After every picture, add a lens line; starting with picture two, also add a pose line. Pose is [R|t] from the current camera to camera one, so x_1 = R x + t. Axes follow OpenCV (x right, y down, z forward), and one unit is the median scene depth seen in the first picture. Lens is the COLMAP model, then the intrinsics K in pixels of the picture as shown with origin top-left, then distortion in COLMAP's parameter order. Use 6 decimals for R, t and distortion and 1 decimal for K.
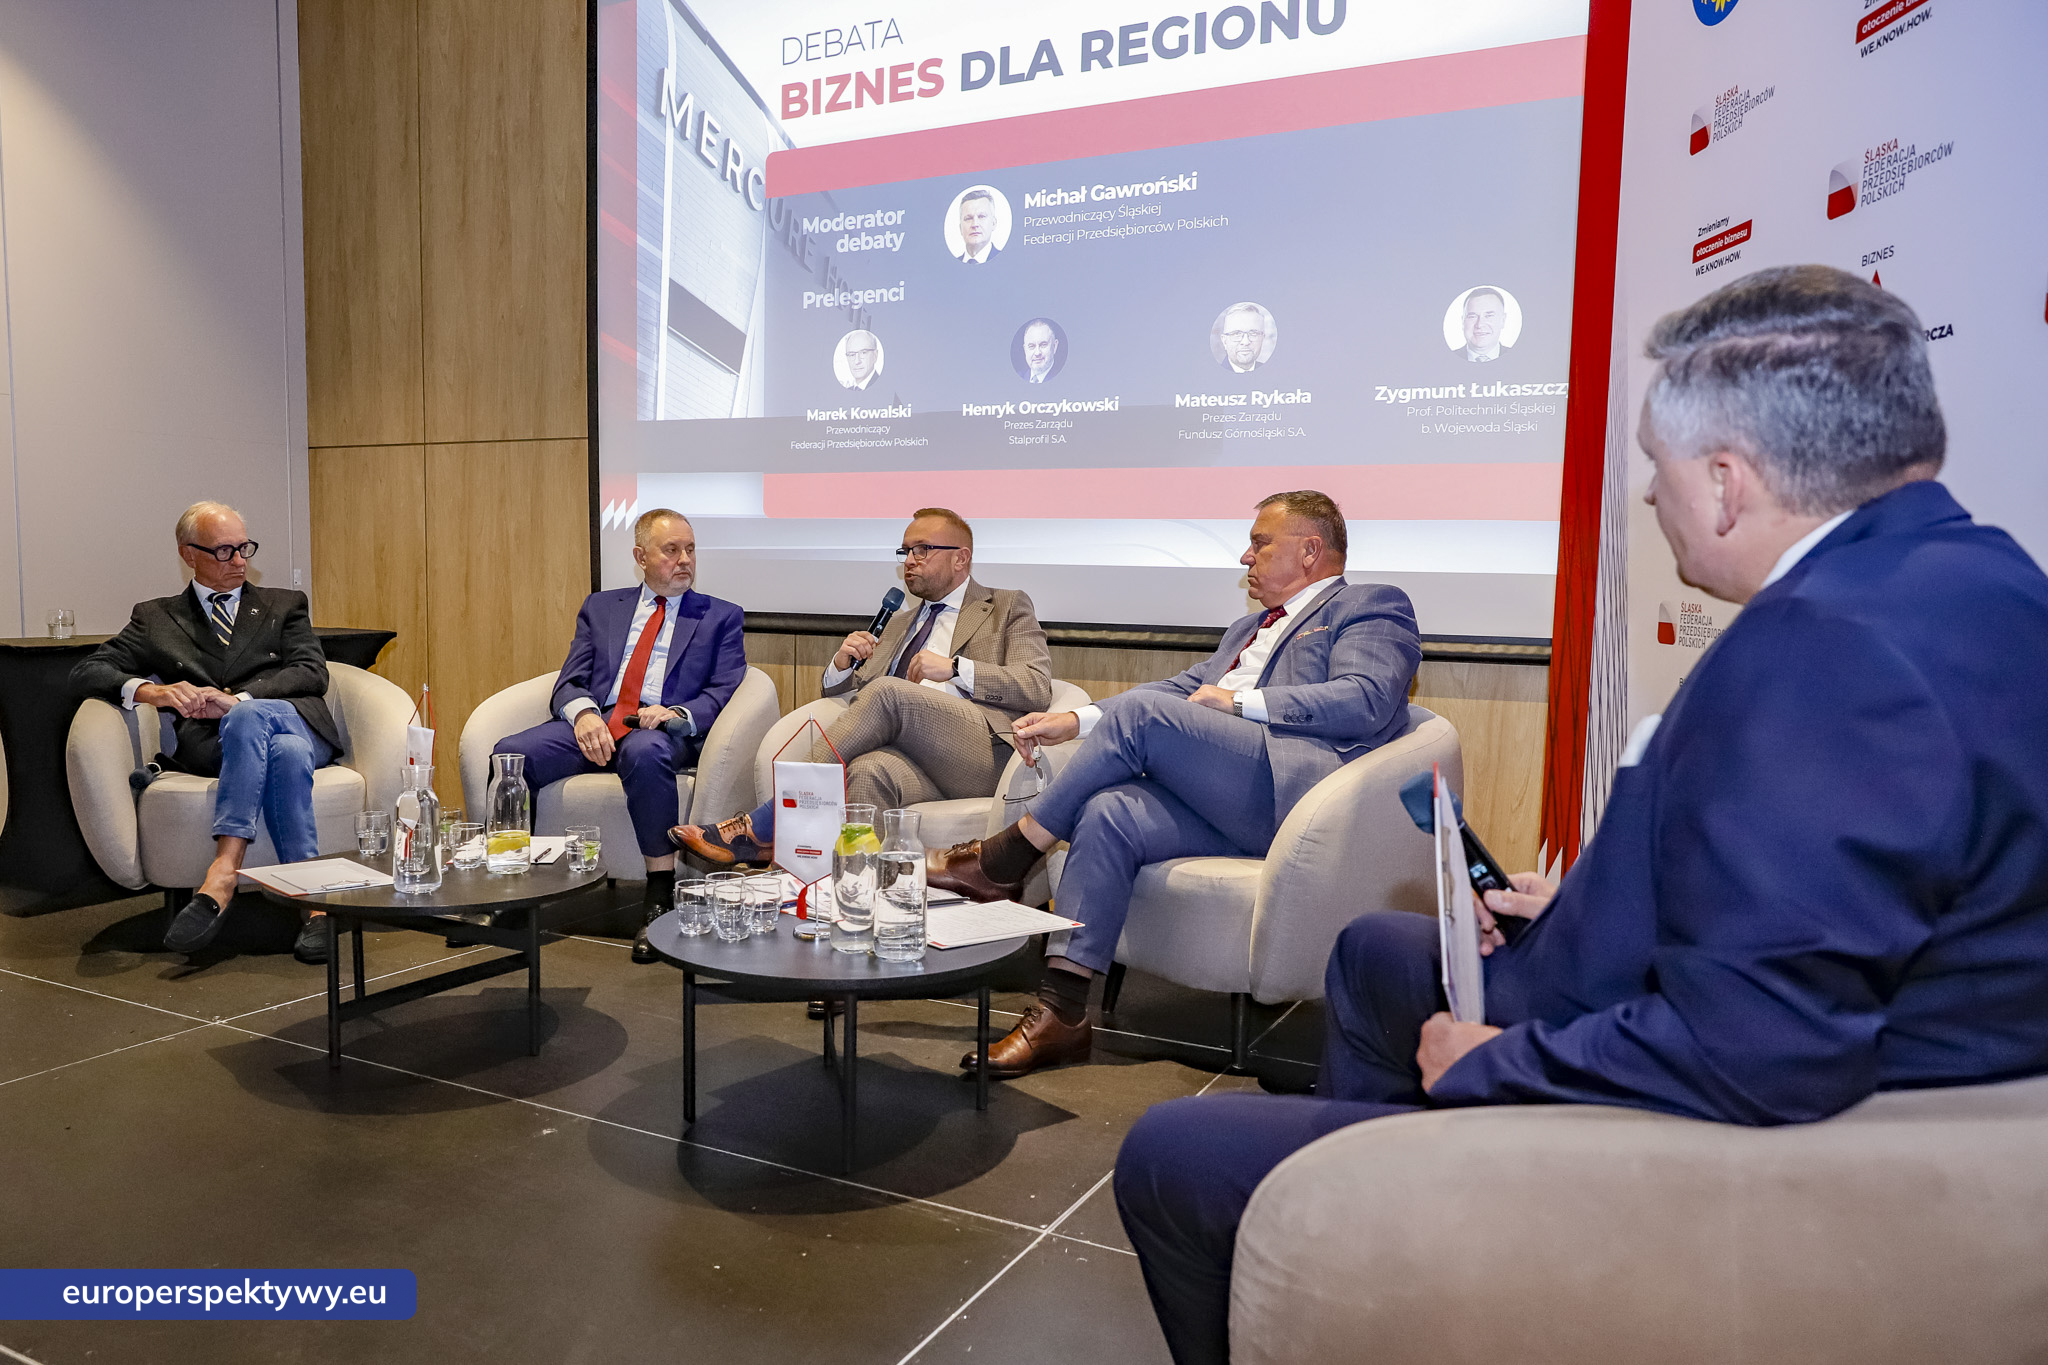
lens RADIAL K [[1488.5, 0, 935.9], [0, 1488.5, 715.6], [0, 0, 1]] dist [-0.002279, -0.001731]
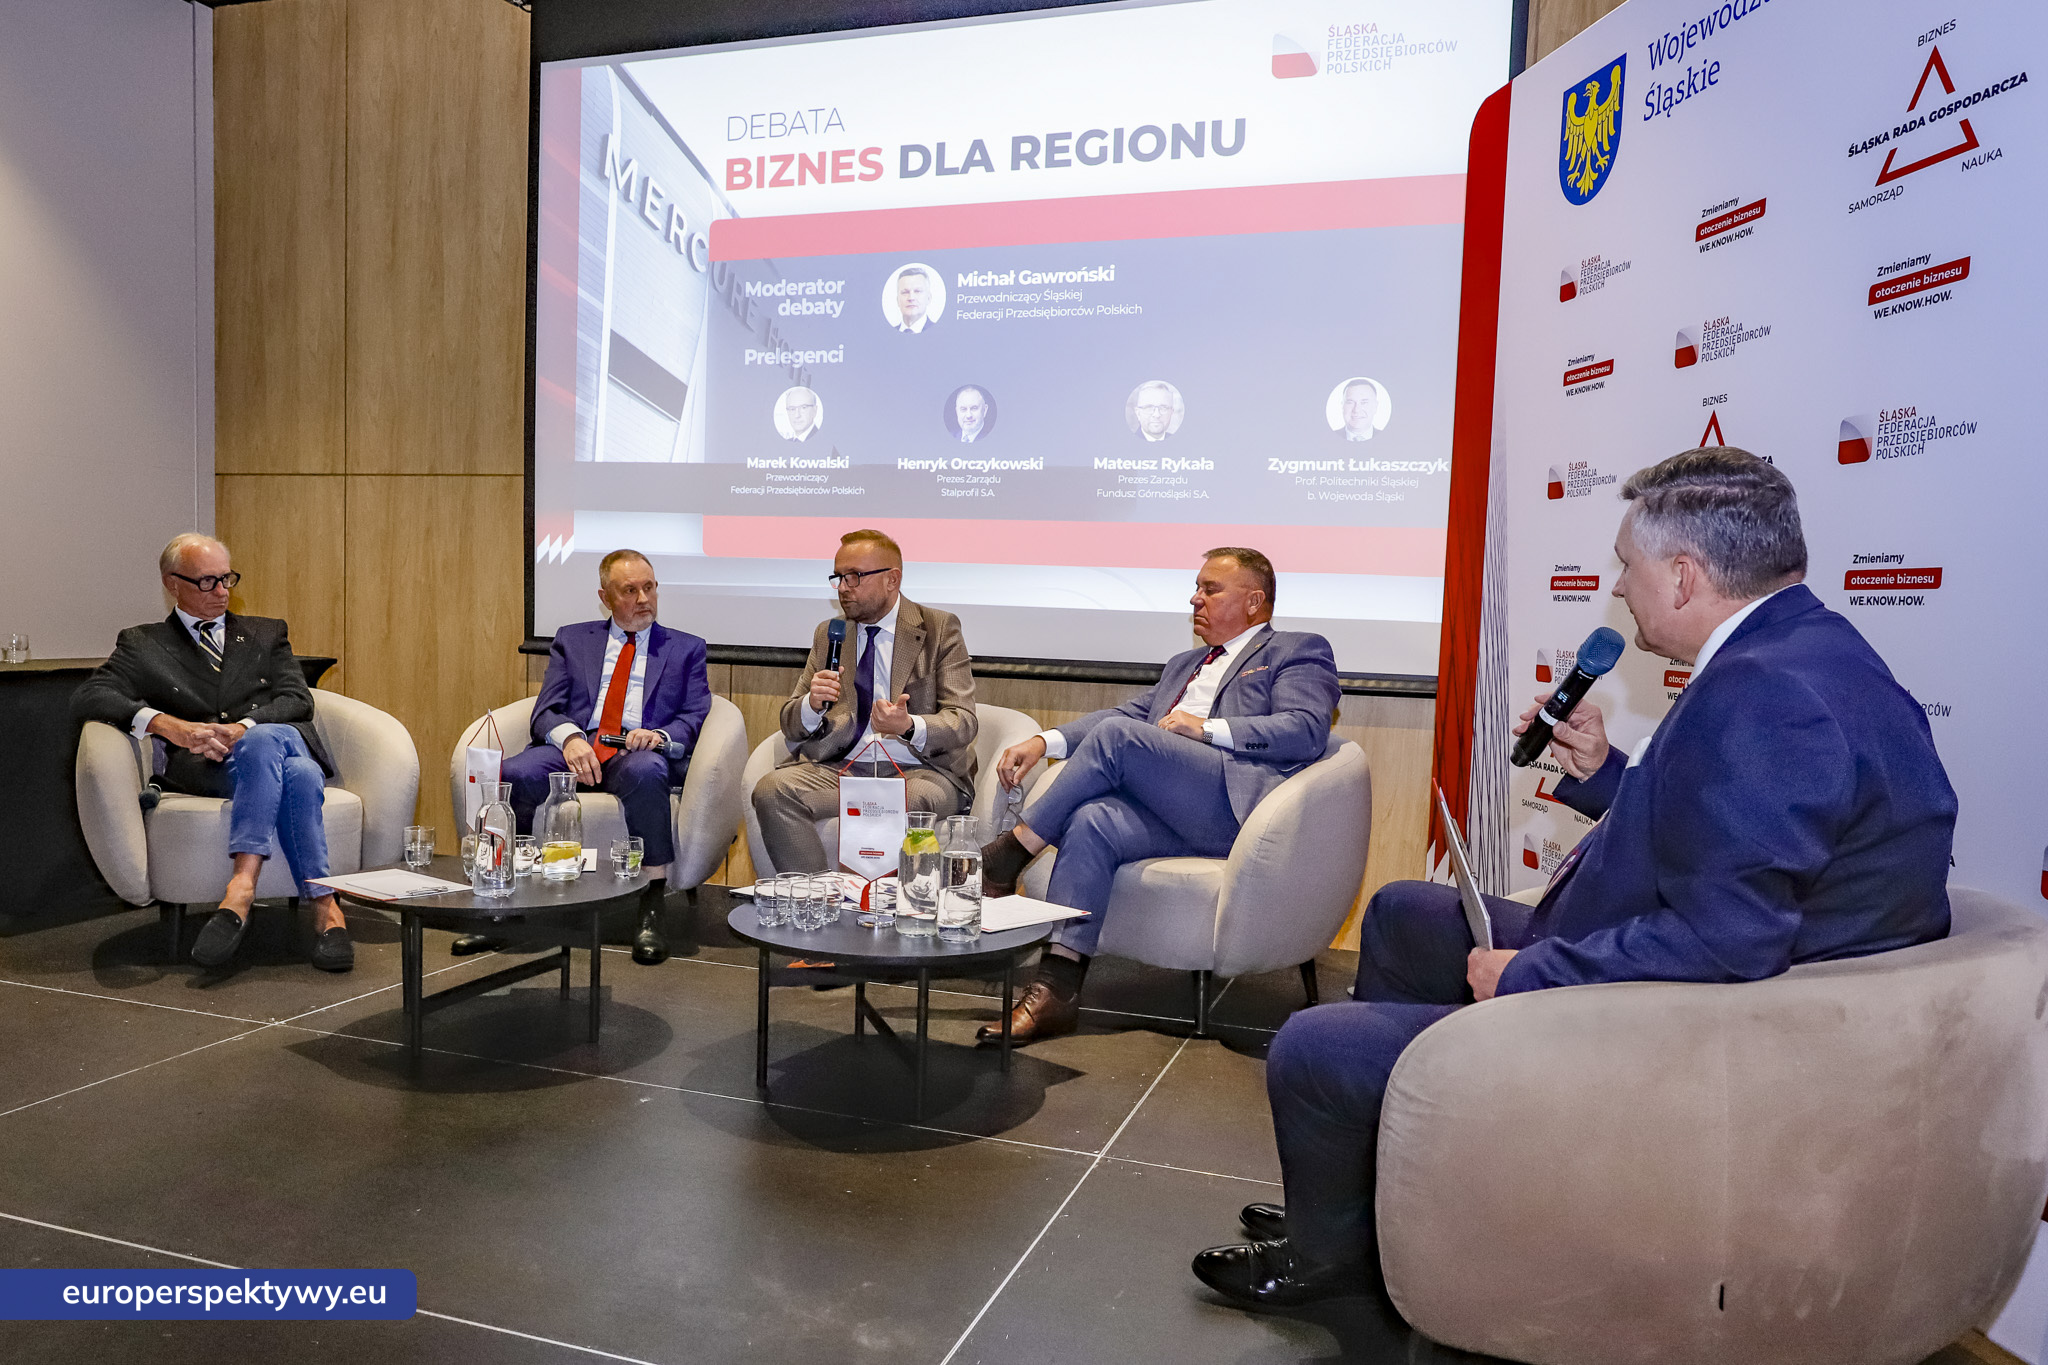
lens RADIAL K [[1494.1, 0, 966.1], [0, 1494.1, 710.4], [0, 0, 1]] dist [-0.003188, 0.003121]
pose [[0.986858, 0.003967, 0.161538, -0.117431], [-0.000302, 0.999742, -0.022707, 0.003130], [-0.161587, 0.022359, 0.986605, -0.104217]]
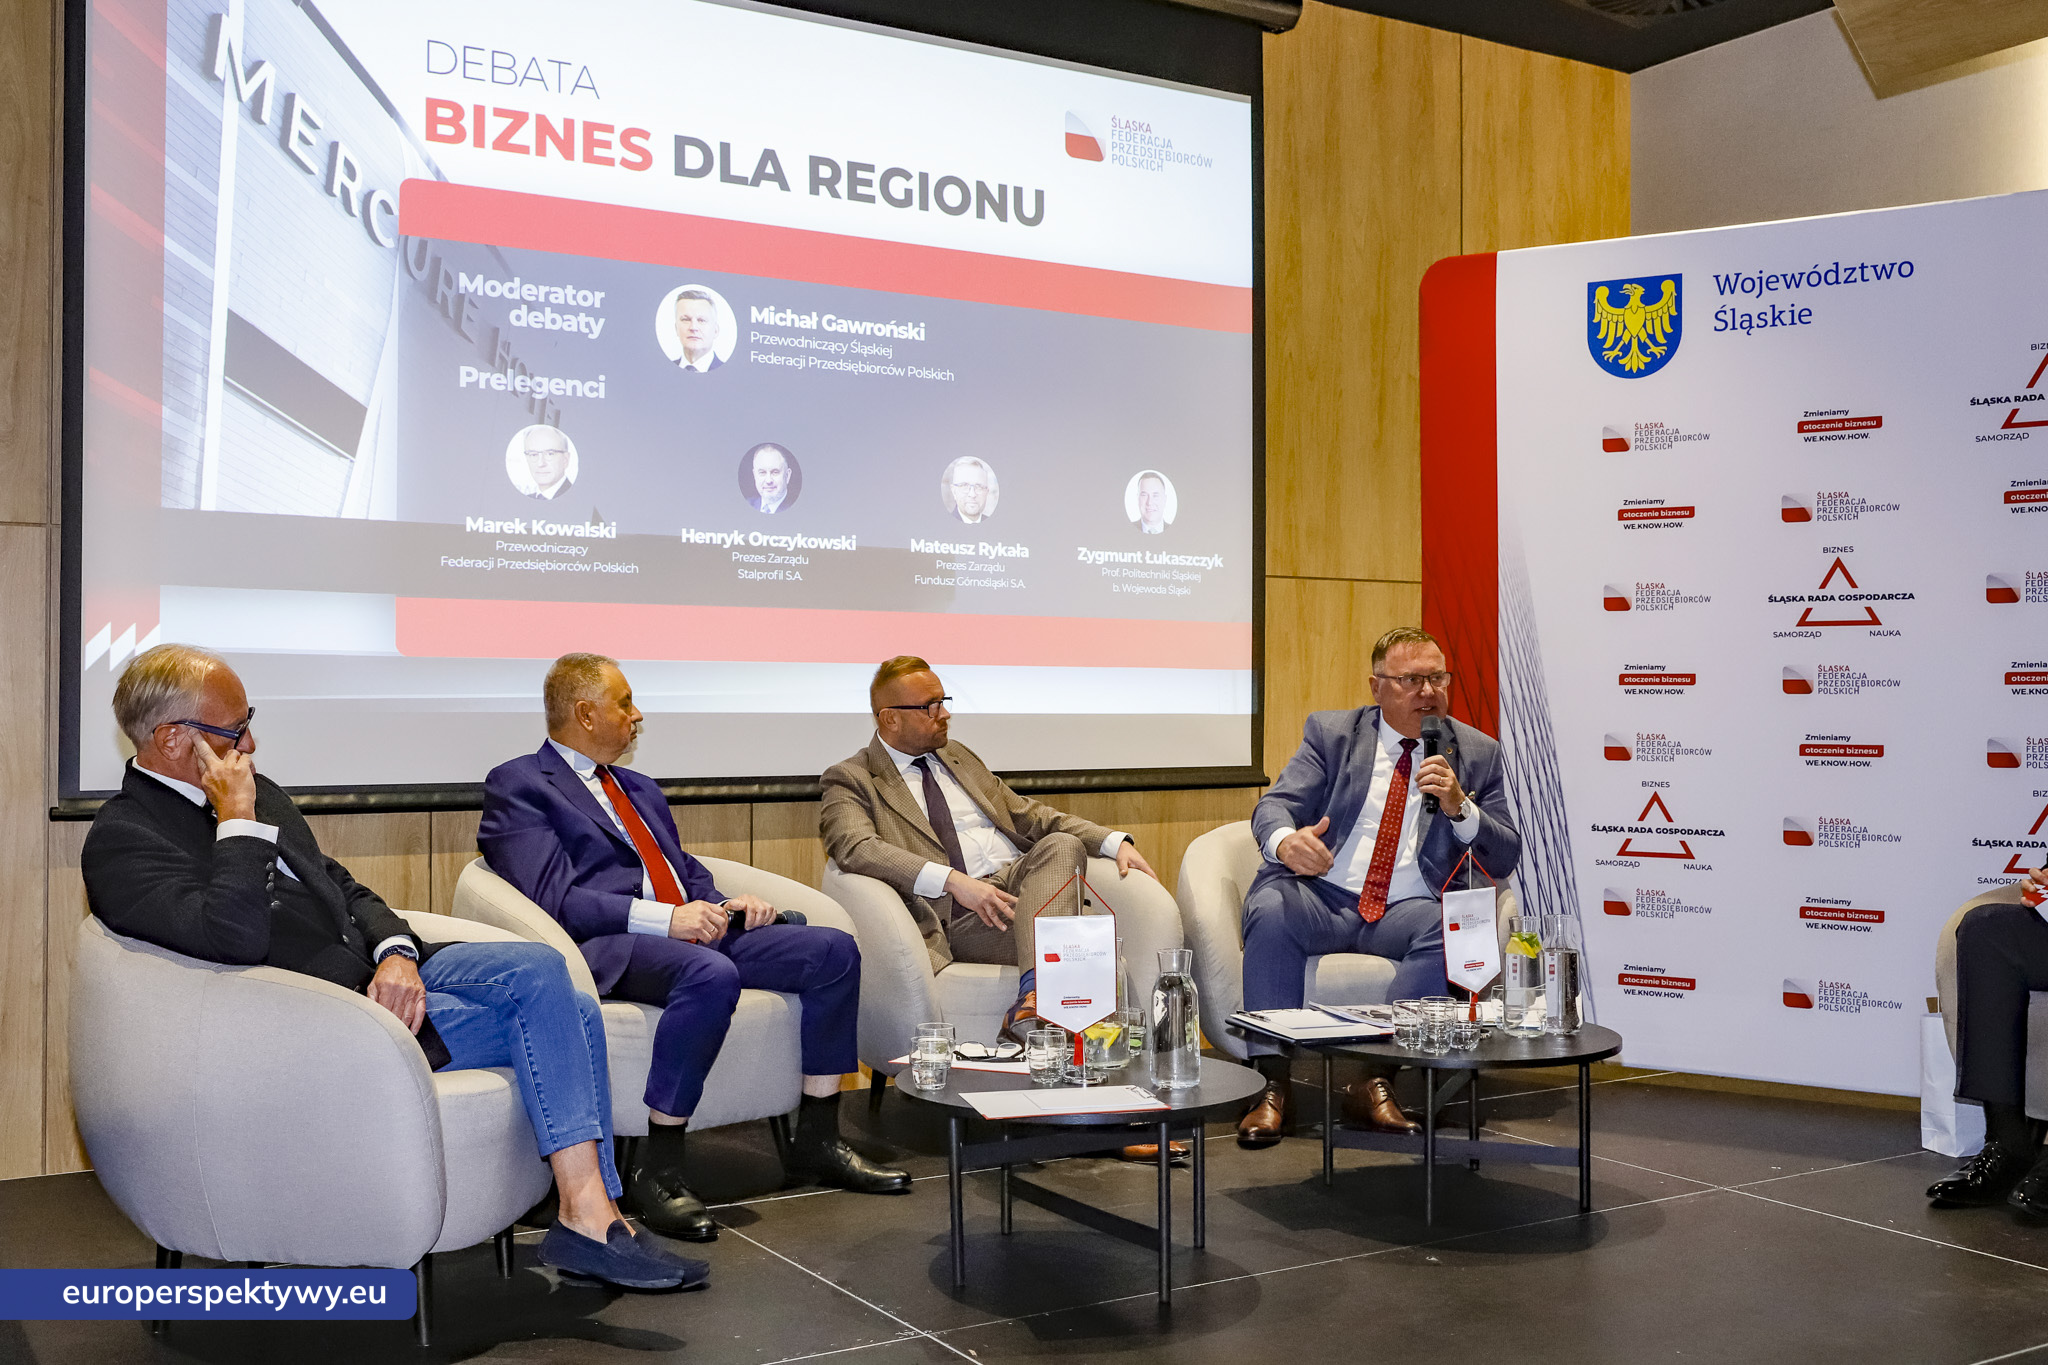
lens RADIAL K [[2029.0, 0, 990.1], [0, 2029.0, 673.5], [0, 0, 1]] dist [-0.000172, -0.000736]
pose [[0.502947, -0.004256, 0.864307, -0.960469], [0.093341, 0.994407, -0.049419, -0.054826], [-0.859262, 0.105530, 0.500531, 0.287176]]
